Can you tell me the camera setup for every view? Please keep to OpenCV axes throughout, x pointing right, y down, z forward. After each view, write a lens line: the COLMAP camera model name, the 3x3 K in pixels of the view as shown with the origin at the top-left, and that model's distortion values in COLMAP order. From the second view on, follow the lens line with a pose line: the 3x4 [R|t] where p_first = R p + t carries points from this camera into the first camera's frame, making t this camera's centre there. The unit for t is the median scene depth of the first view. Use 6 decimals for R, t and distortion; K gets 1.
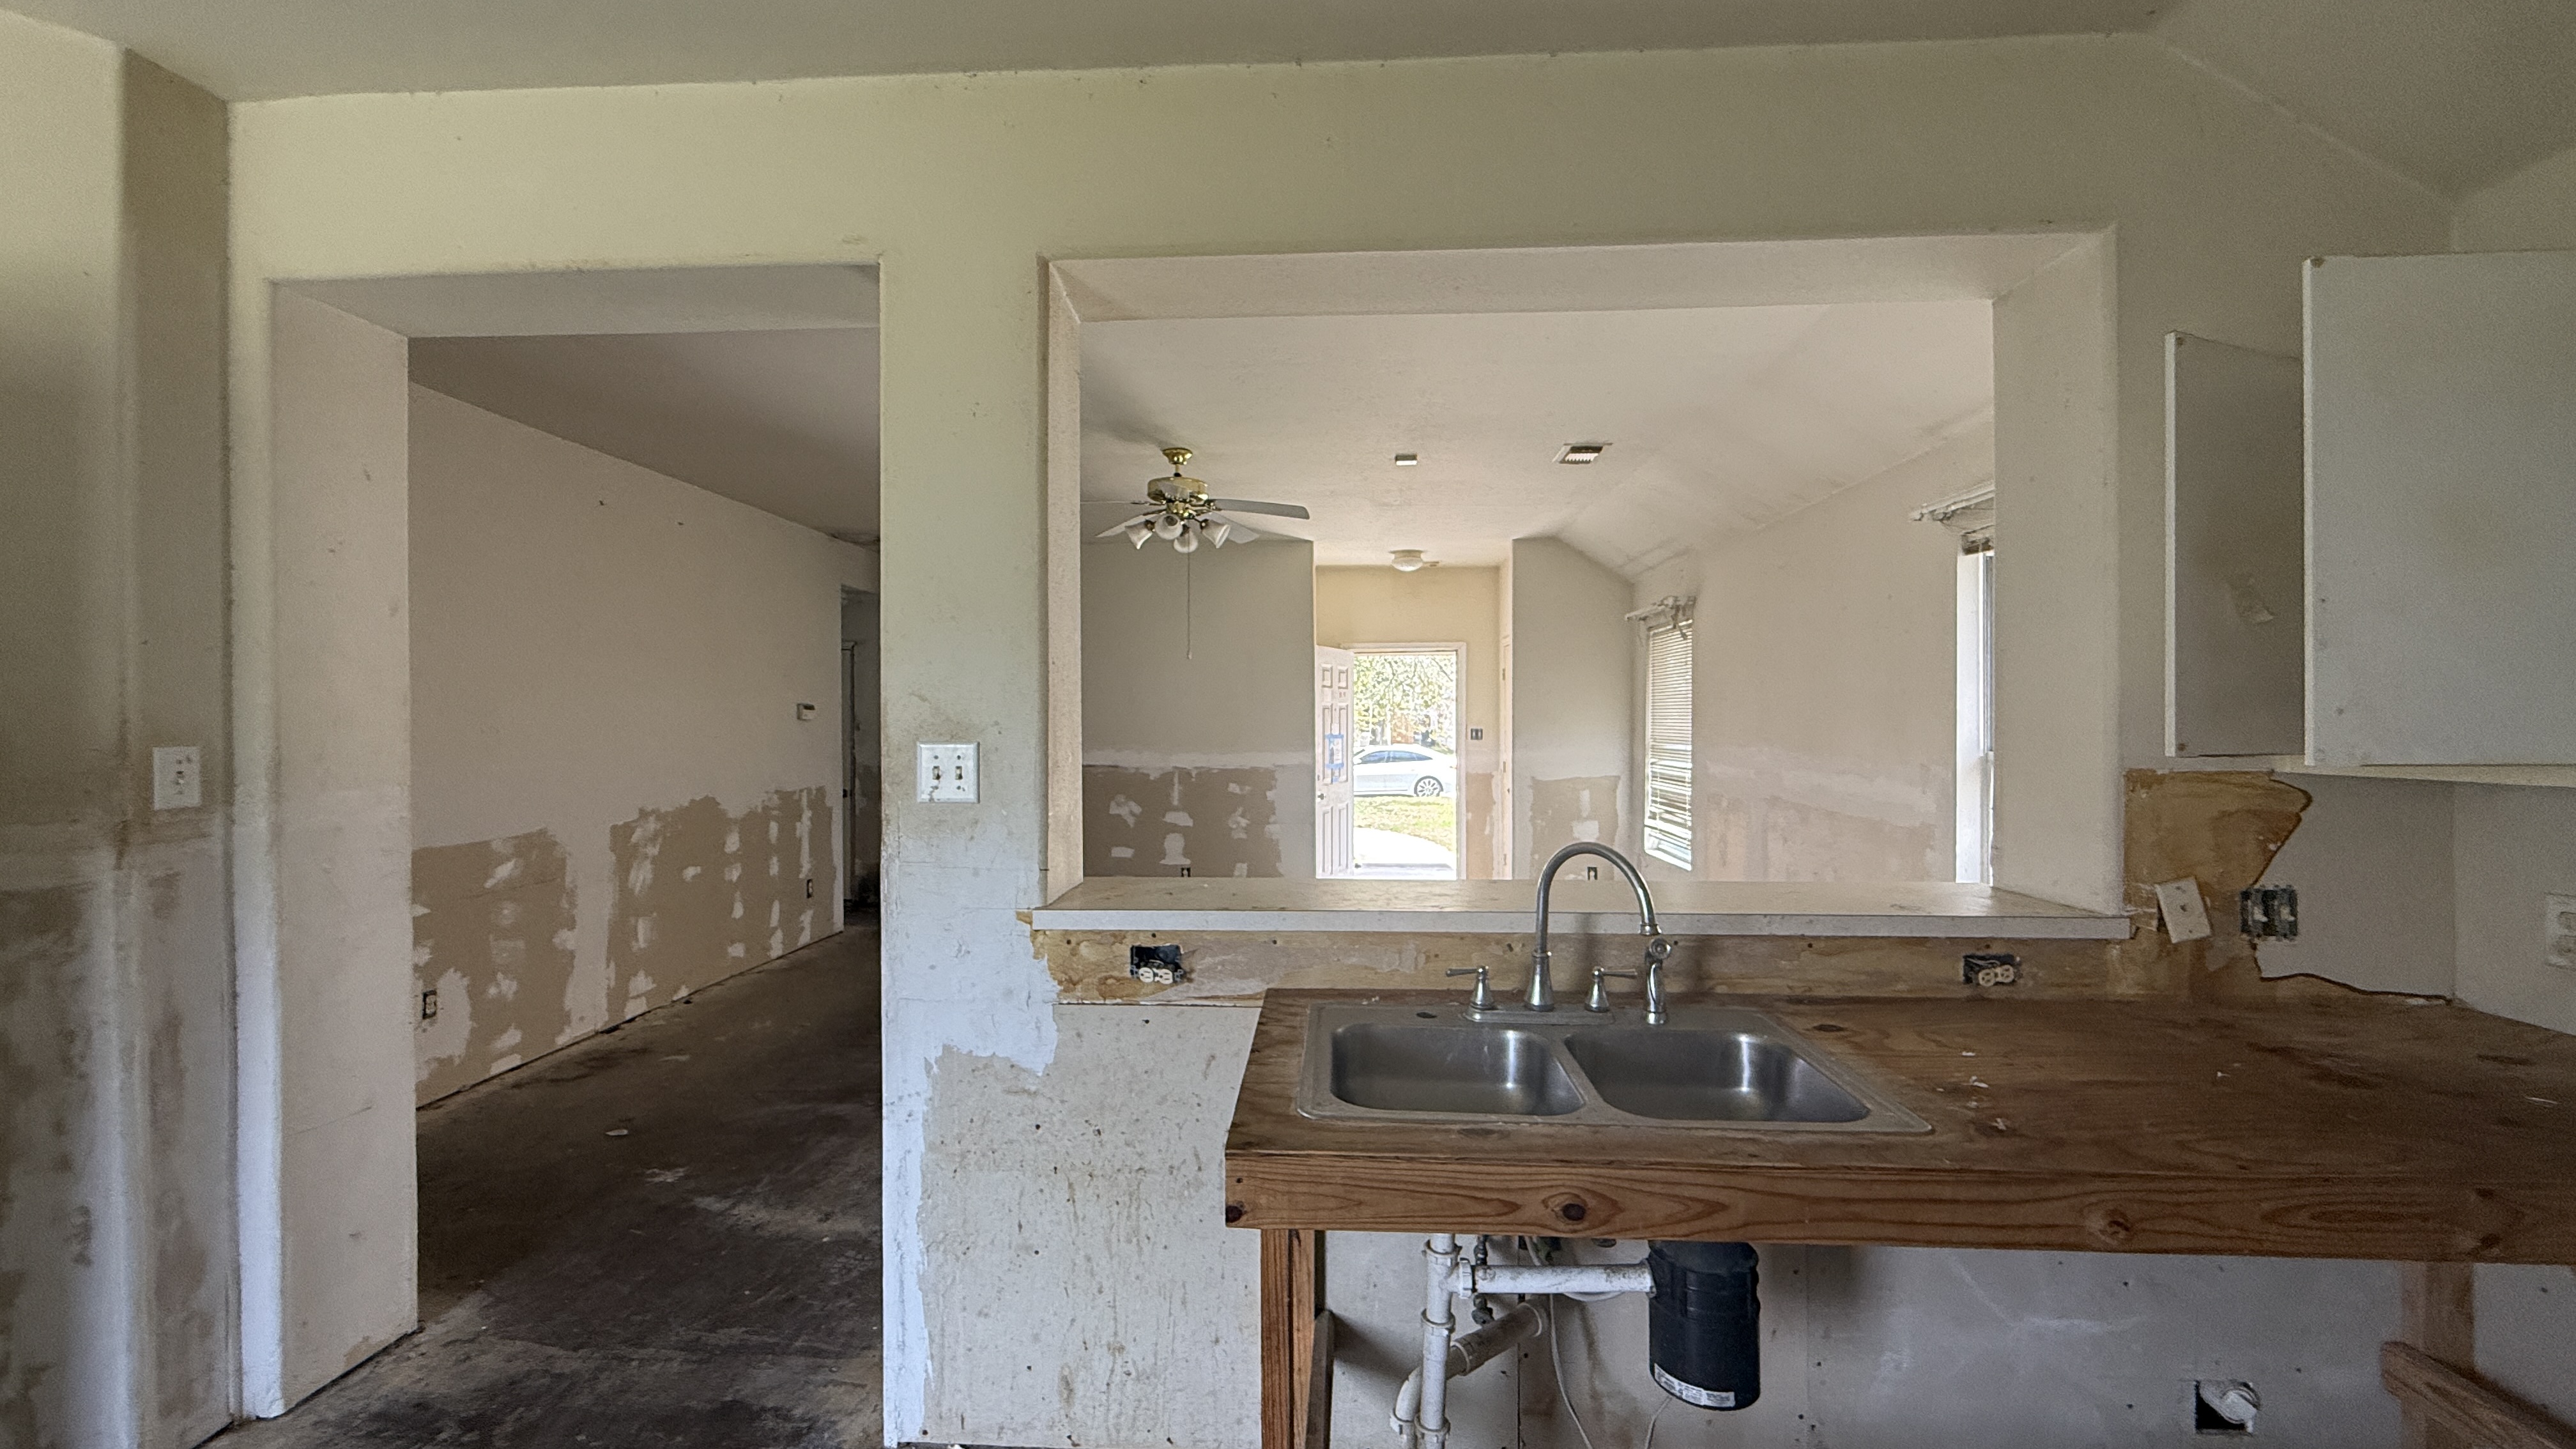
lens RADIAL K [[1028.4, 0, 1280.0], [0, 1028.4, 724.2], [0, 0, 1]] dist [-0.001554, 0.000705]
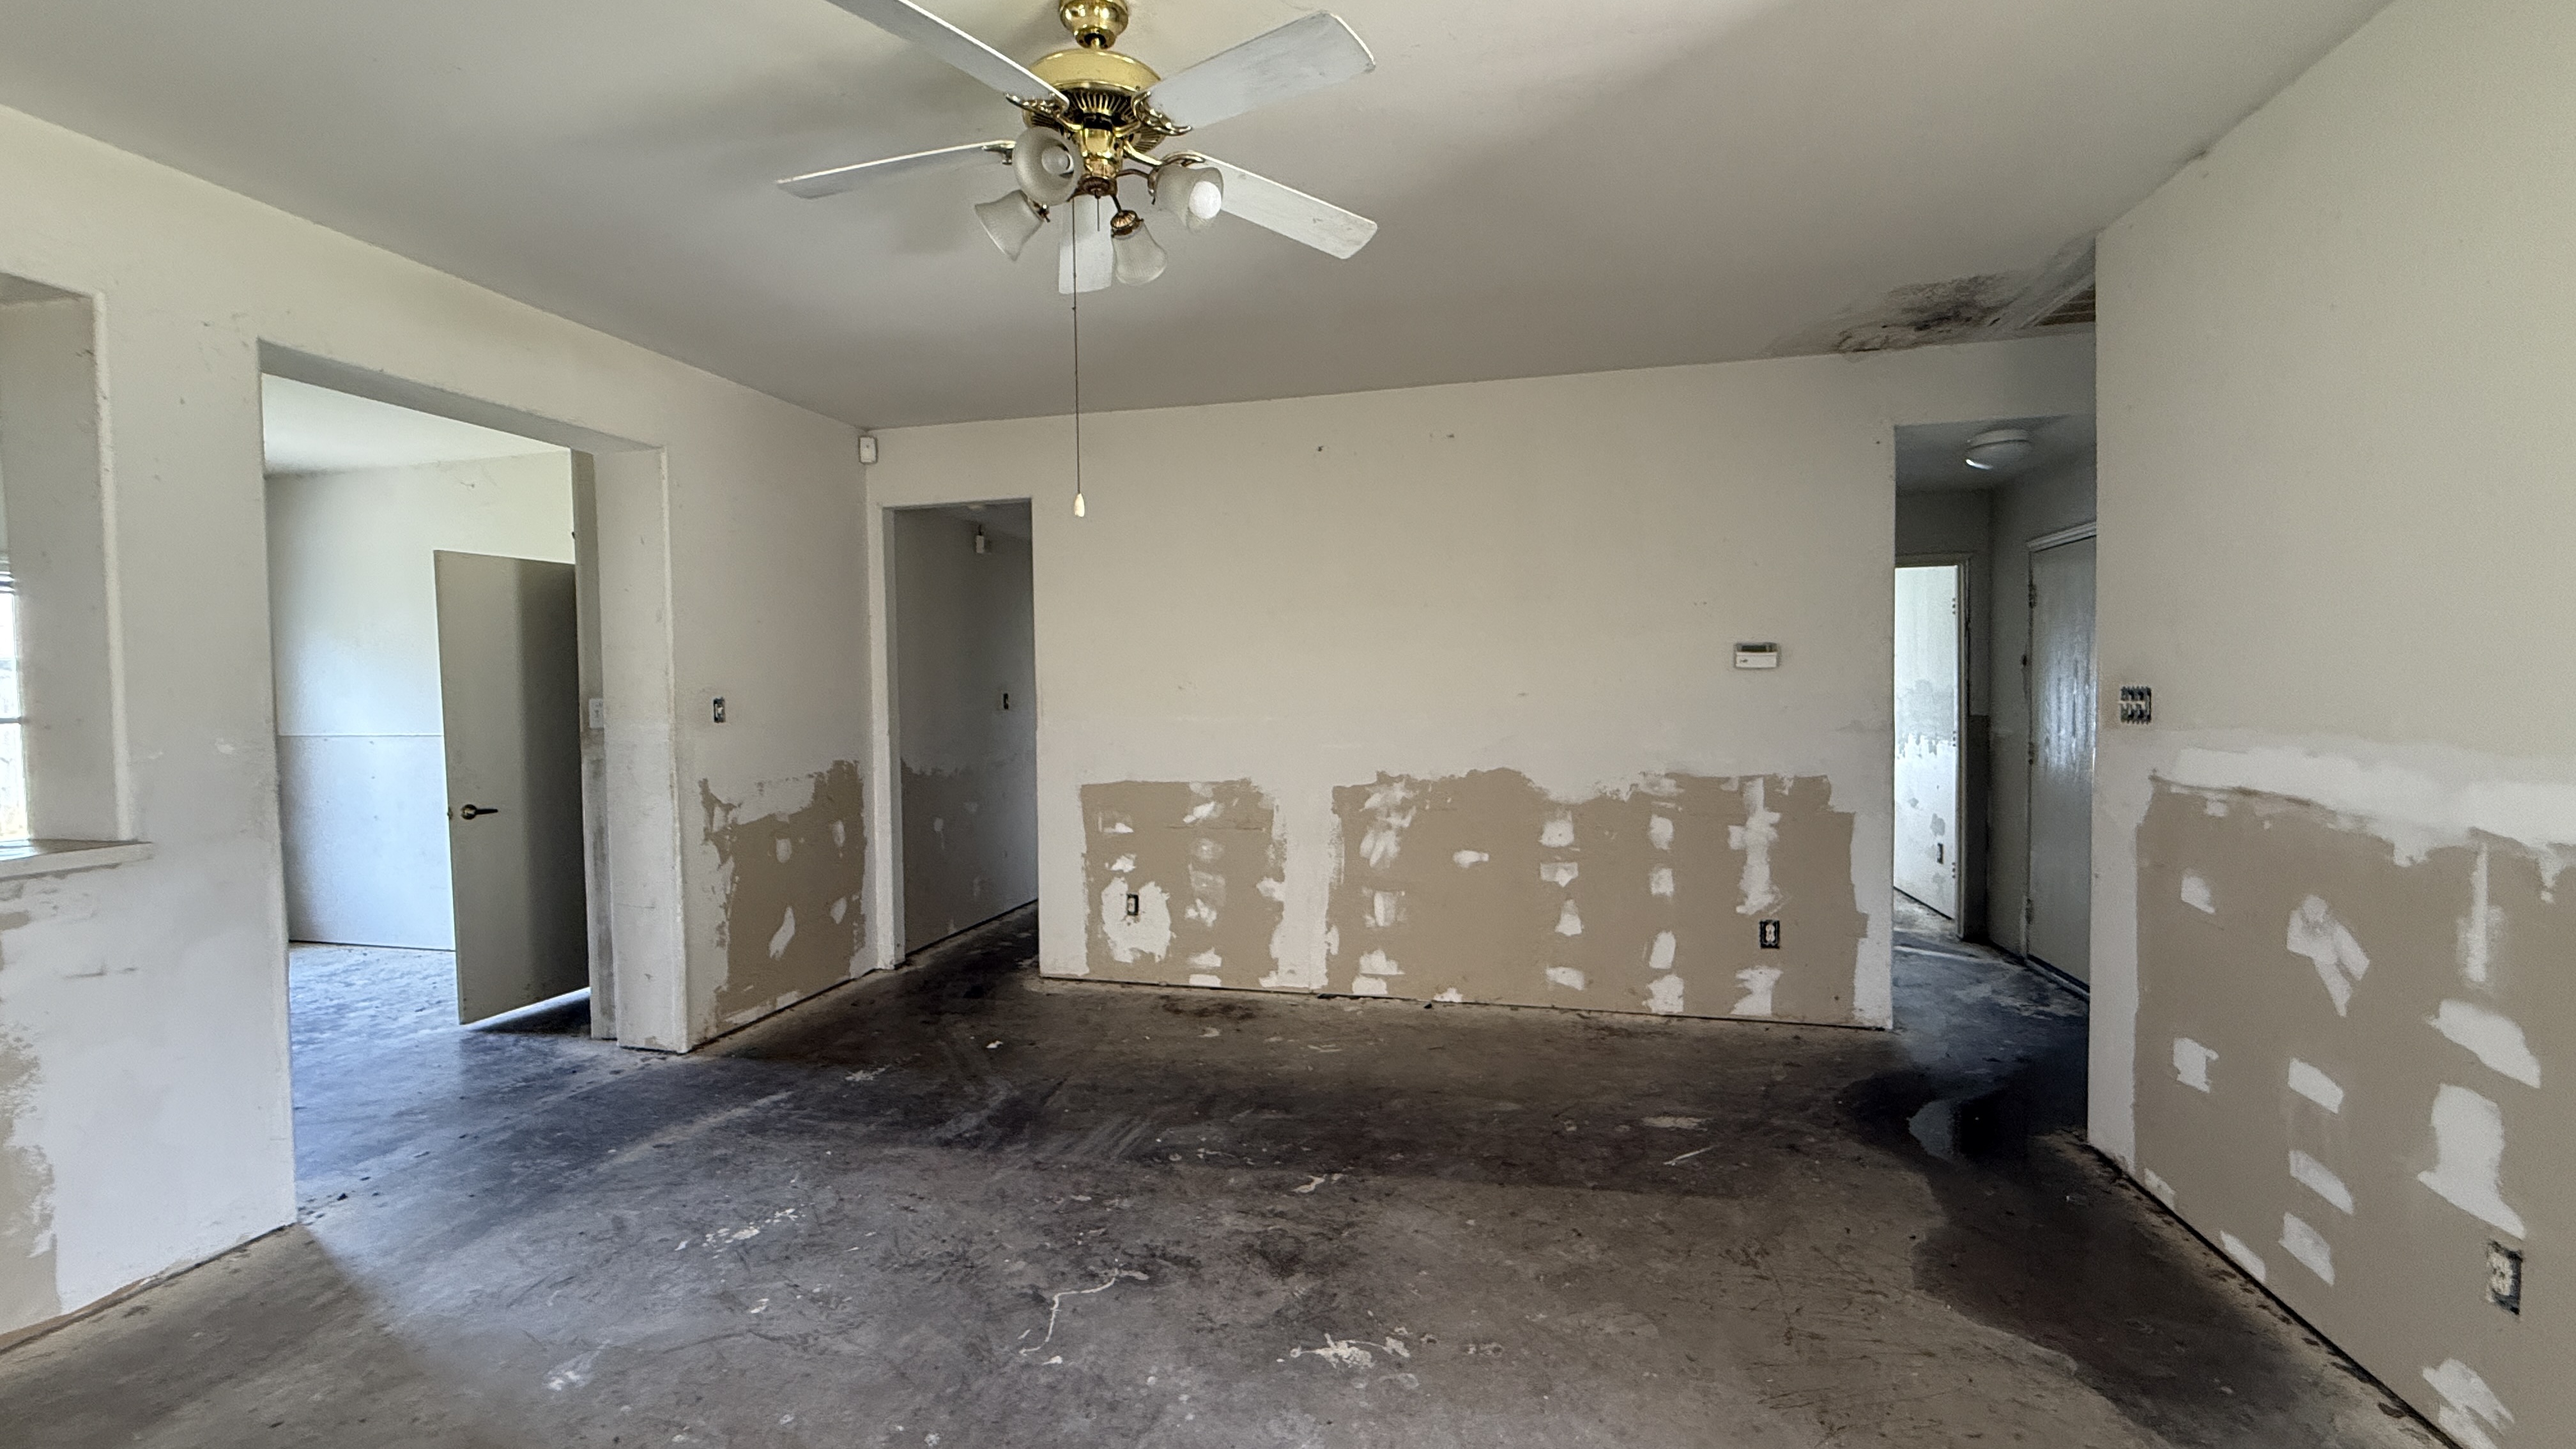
lens RADIAL K [[1028.4, 0, 1283.4], [0, 1028.4, 724.3], [0, 0, 1]] dist [-0.001554, 0.000705]
pose [[-0.179537, 0.040311, -0.982925, 0.349164], [0.010845, 0.999180, 0.038997, 0.004135], [0.983691, -0.003658, -0.179827, 1.335810]]
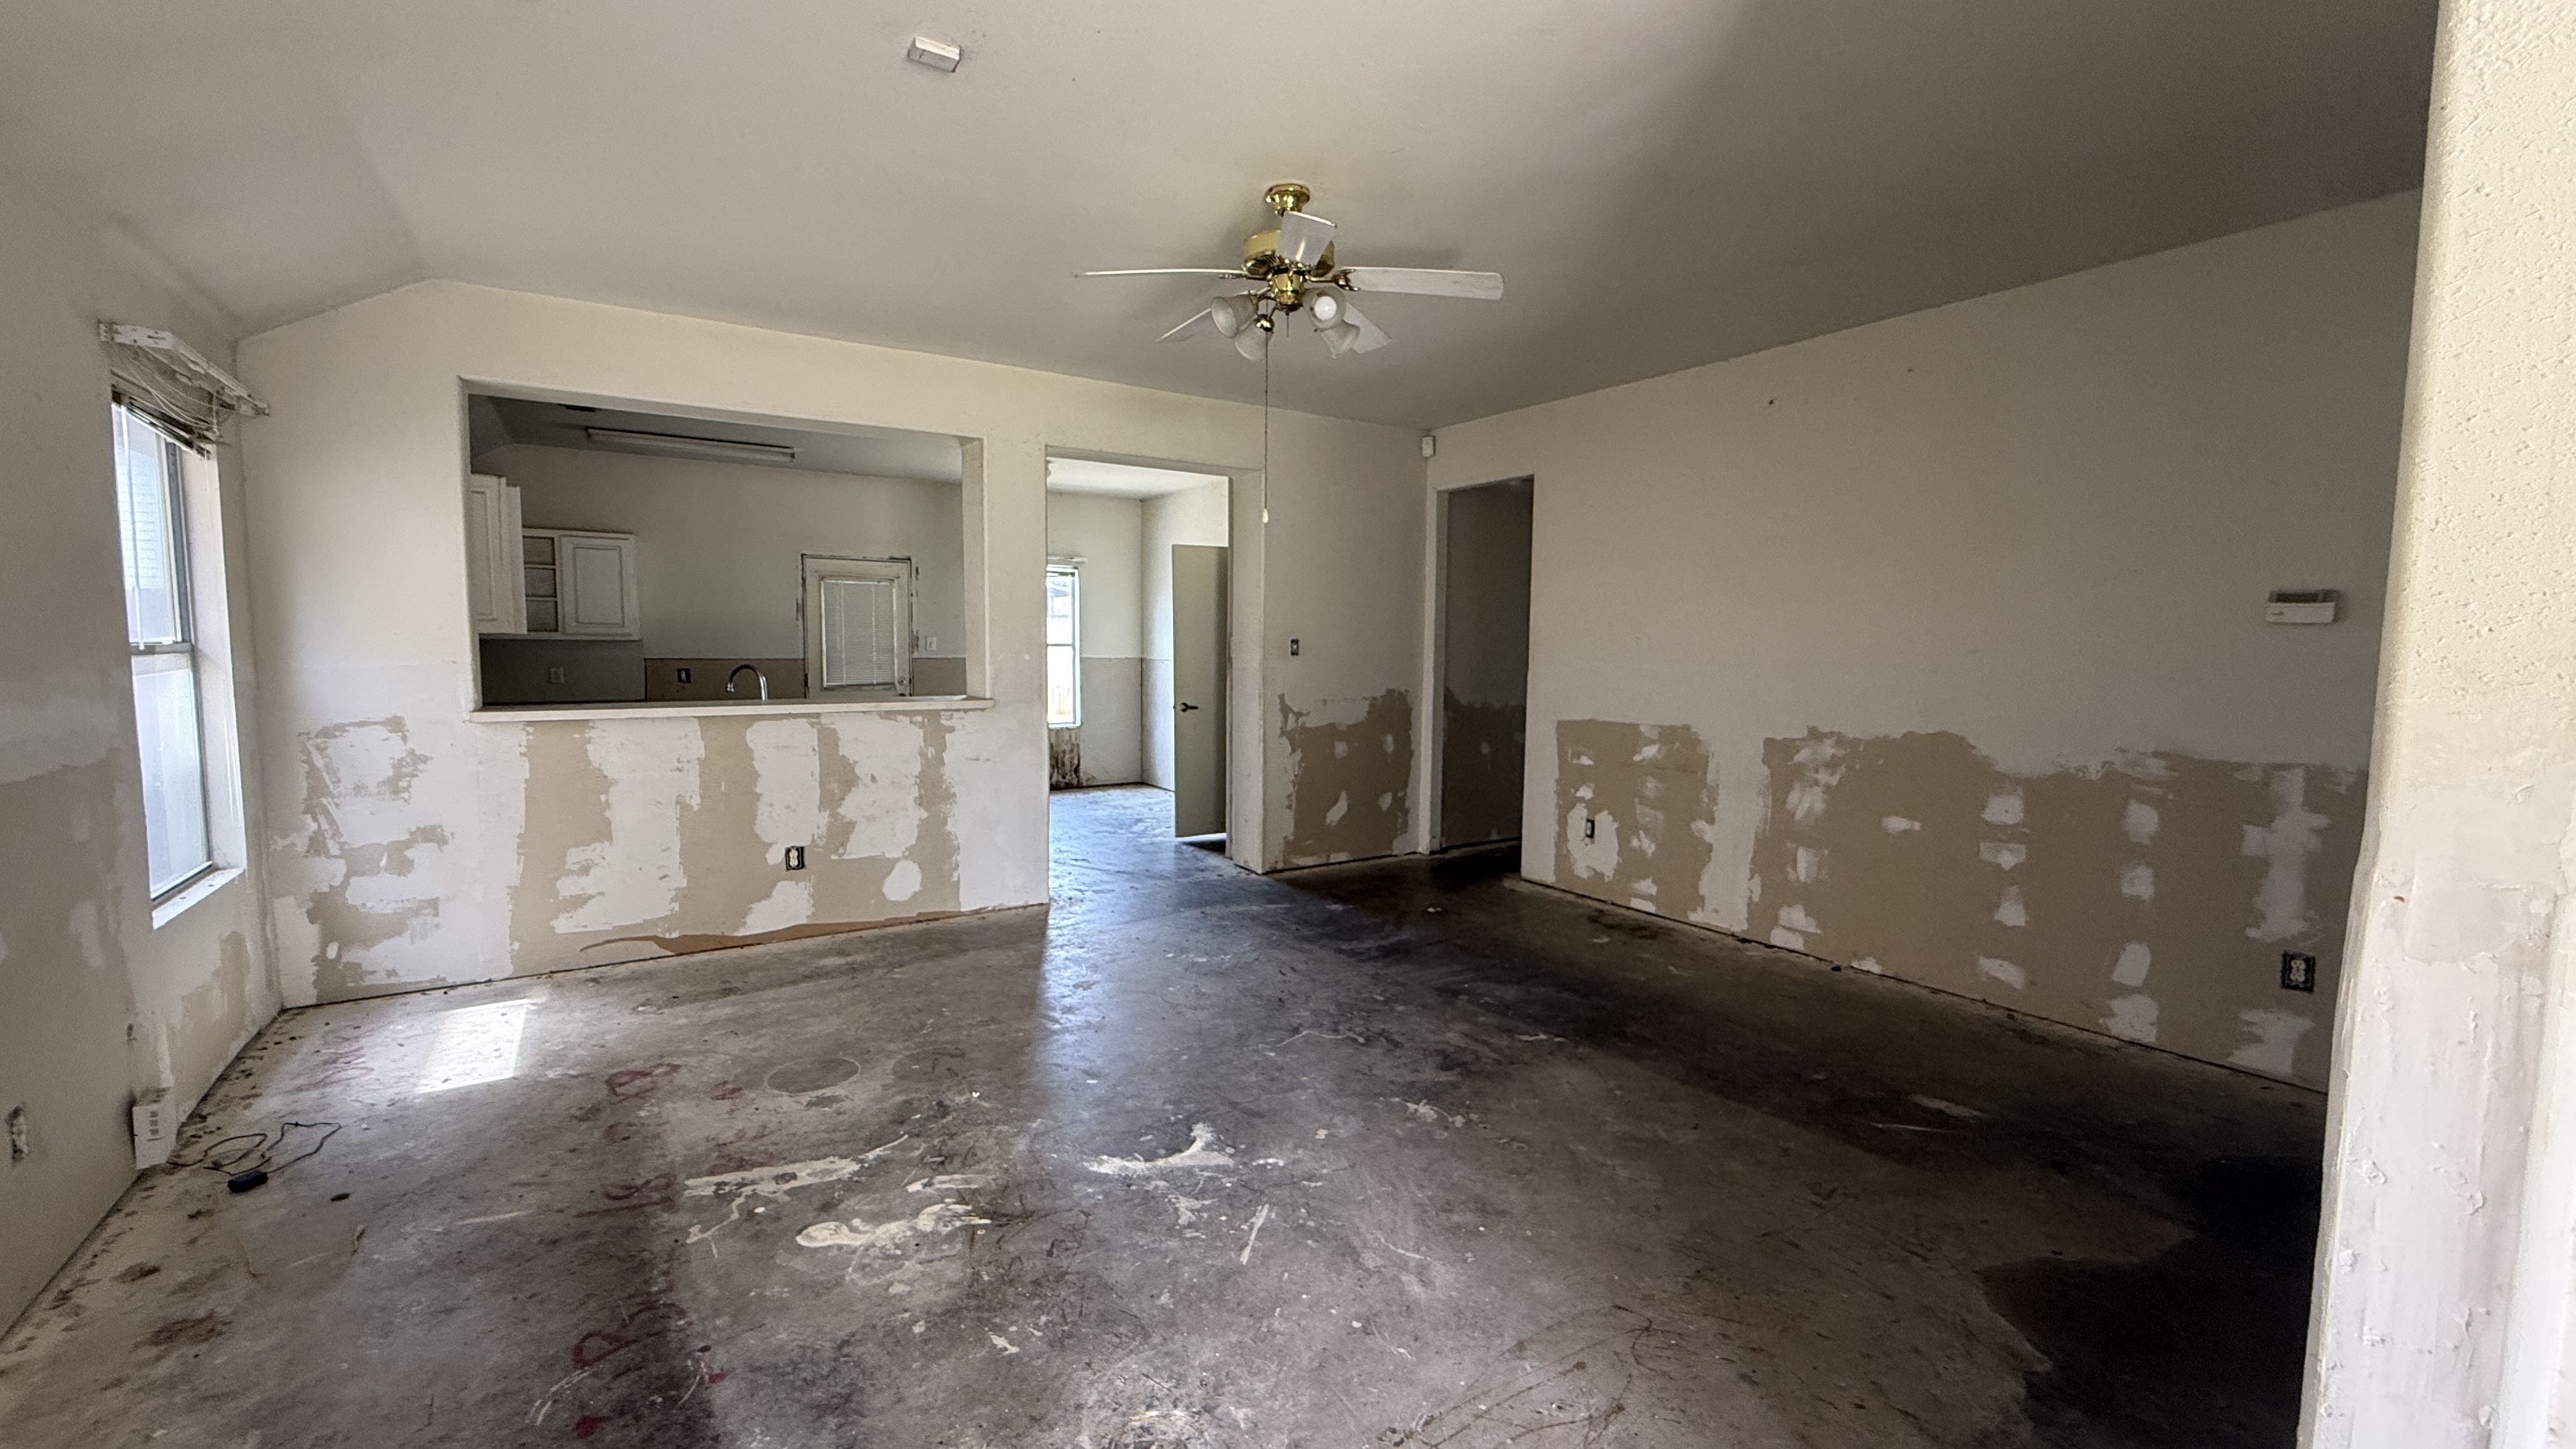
lens RADIAL K [[1028.4, 0, 1282.2], [0, 1028.4, 725.0], [0, 0, 1]] dist [-0.001554, 0.000705]
pose [[-0.803020, 0.043126, -0.594390, 0.345226], [-0.008765, 0.996416, 0.084136, 0.011066], [0.595888, 0.072772, -0.799764, 1.783425]]
